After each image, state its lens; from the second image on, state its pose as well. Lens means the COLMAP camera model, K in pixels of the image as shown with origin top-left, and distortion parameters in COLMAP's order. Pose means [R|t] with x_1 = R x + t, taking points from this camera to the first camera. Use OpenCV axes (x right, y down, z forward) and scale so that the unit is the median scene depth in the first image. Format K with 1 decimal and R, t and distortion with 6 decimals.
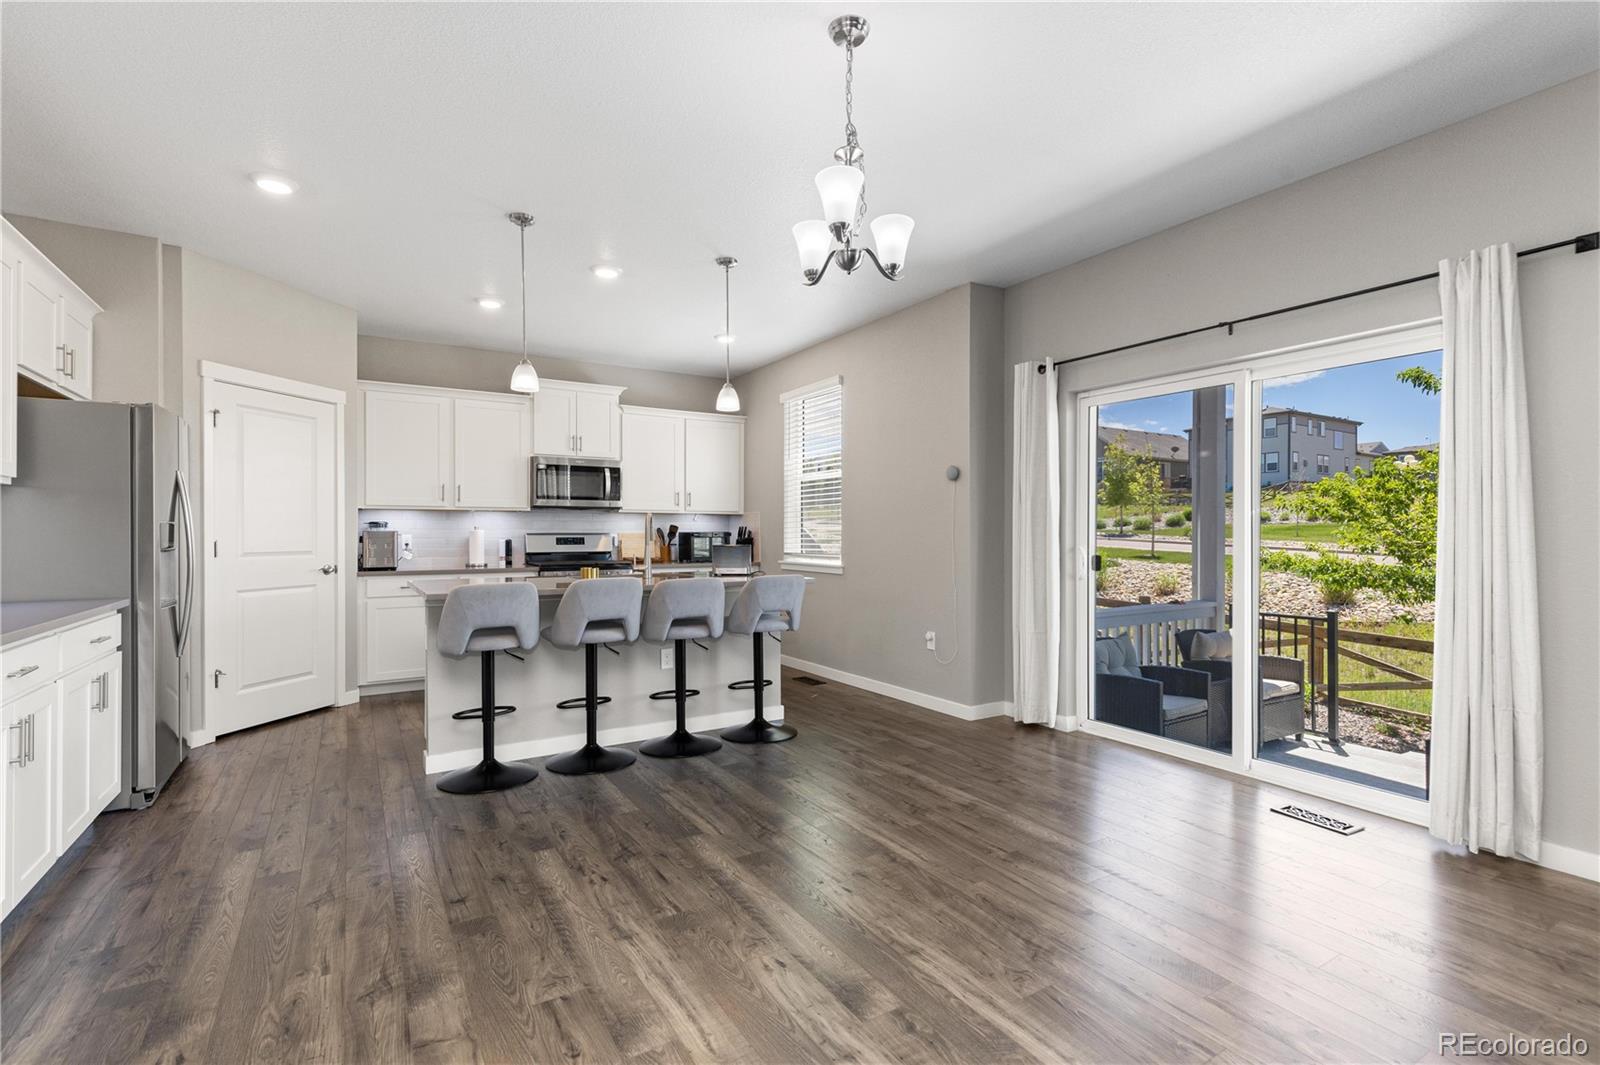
lens RADIAL K [[732.9, 0, 787.1], [0, 732.9, 529.9], [0, 0, 1]] dist [0.008234, -0.000831]
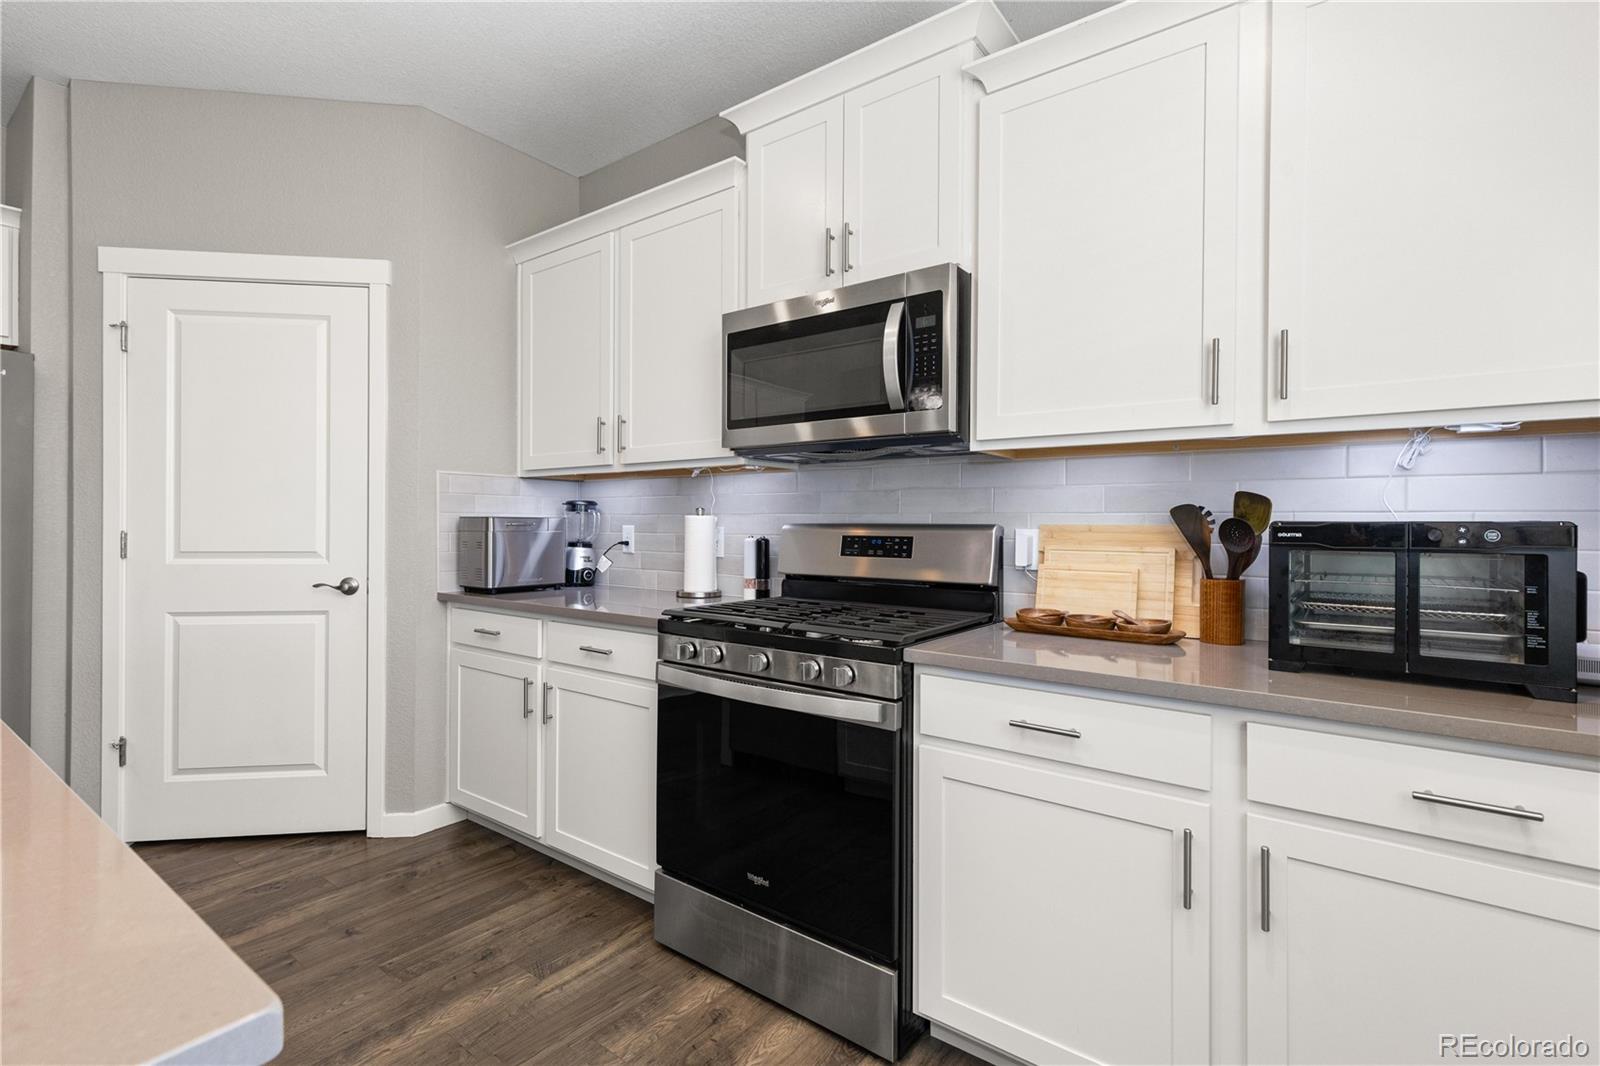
lens RADIAL K [[725.4, 0, 793.5], [0, 725.4, 530.7], [0, 0, 1]] dist [0.005585, -0.001084]
pose [[0.358436, 0.011340, -0.933486, 0.013614], [-0.002532, 0.999934, 0.011175, 0.006067], [0.933551, -0.001642, 0.358441, 1.248137]]
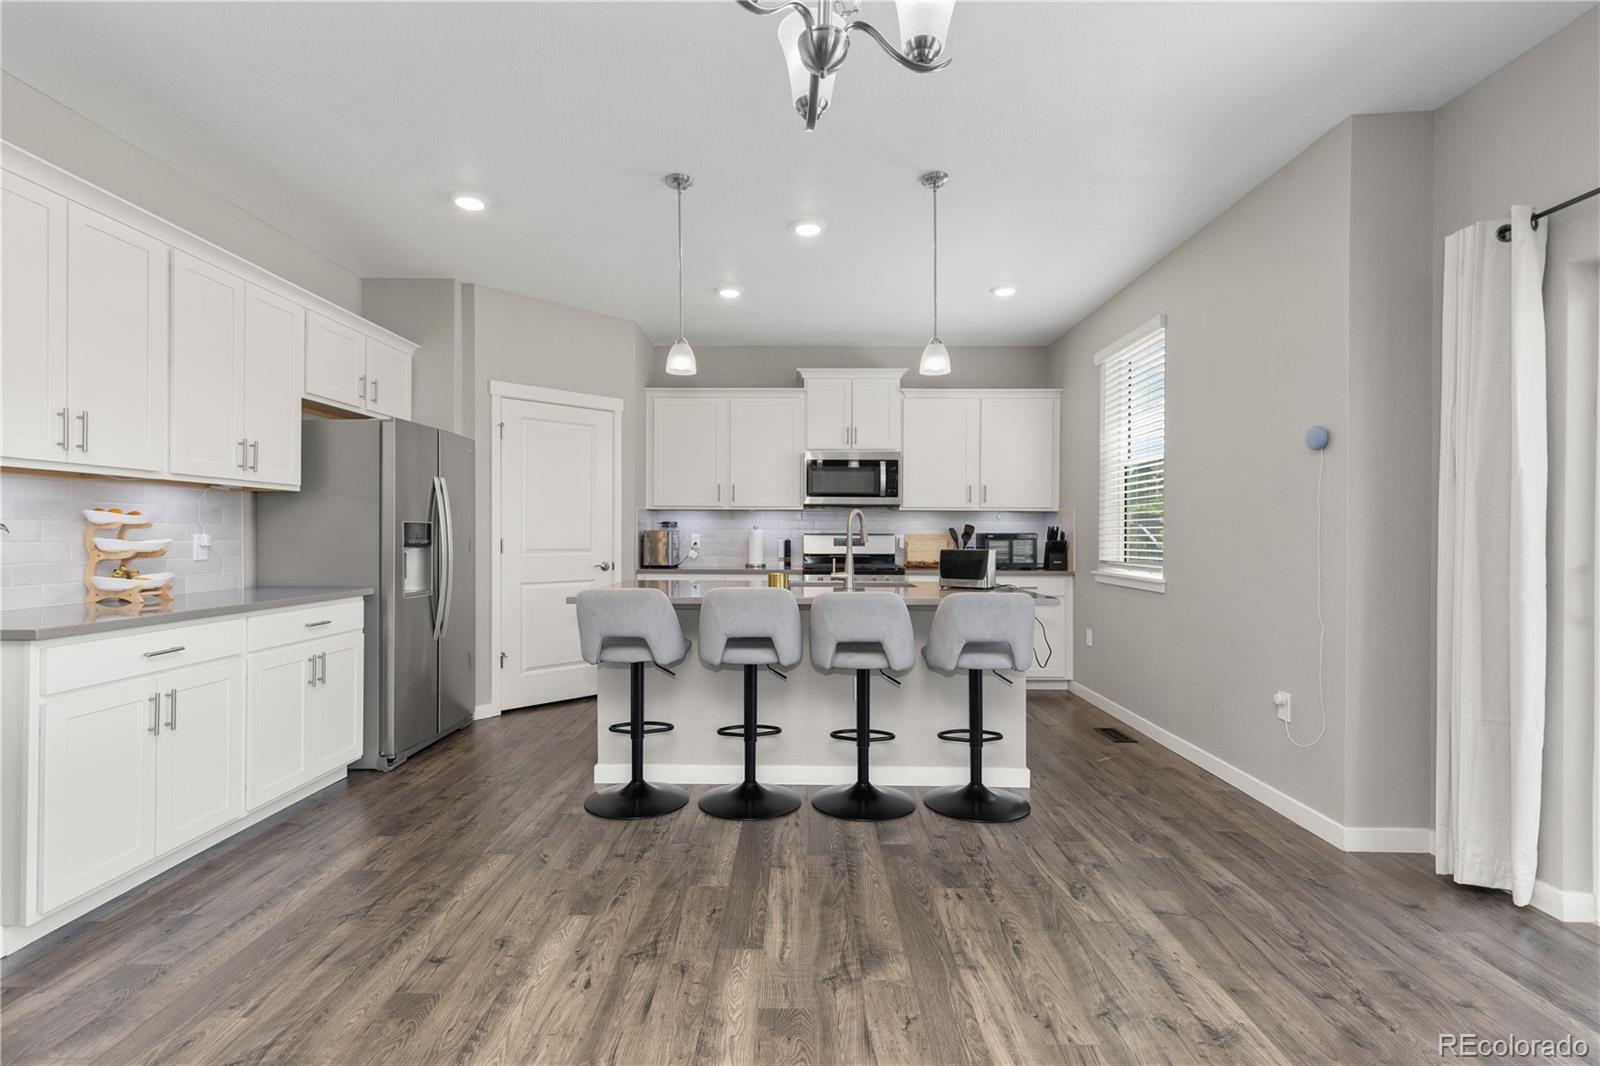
lens RADIAL K [[732.9, 0, 787.1], [0, 732.9, 530.4], [0, 0, 1]] dist [0.008234, -0.000831]
pose [[0.848118, 0.002377, -0.529803, 0.187892], [-0.003051, 0.999995, -0.000398, 0.001440], [0.529799, 0.001954, 0.848121, 0.260185]]
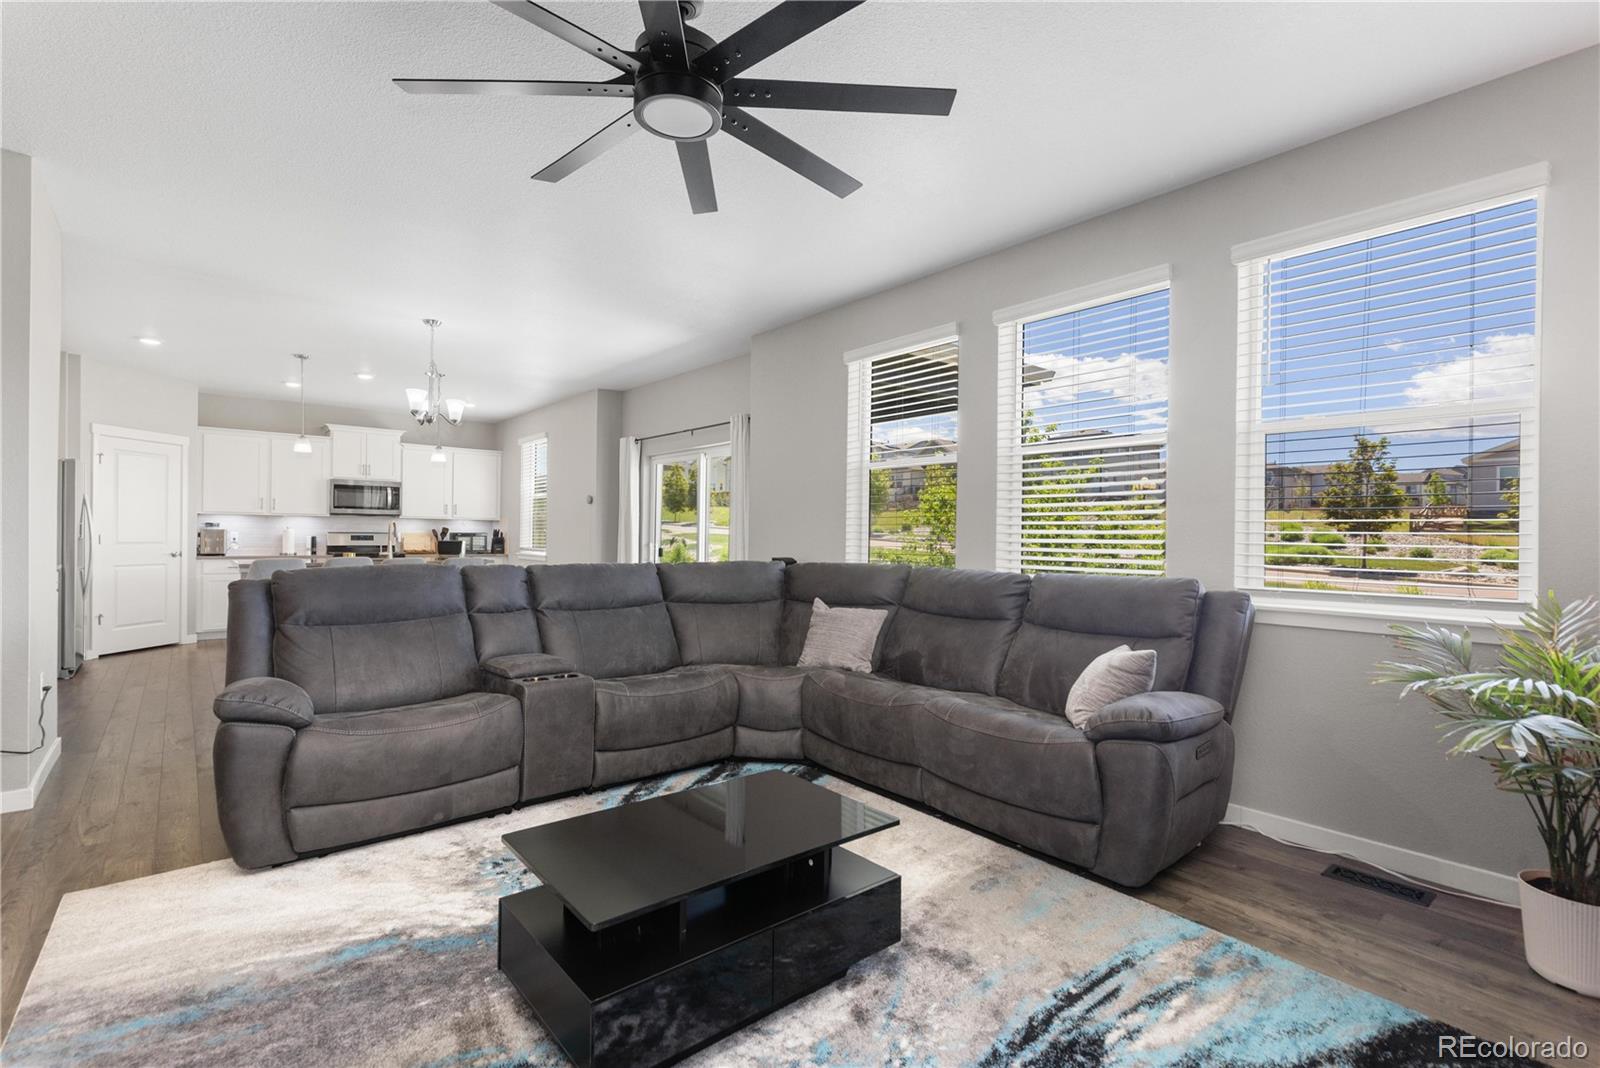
lens RADIAL K [[725.4, 0, 793.5], [0, 725.4, 531.7], [0, 0, 1]] dist [0.005585, -0.001084]
pose [[0.986675, 0.011351, 0.162308, 0.450821], [-0.011160, 0.999936, -0.002087, -0.004693], [-0.162321, 0.000248, 0.986738, -0.794453]]
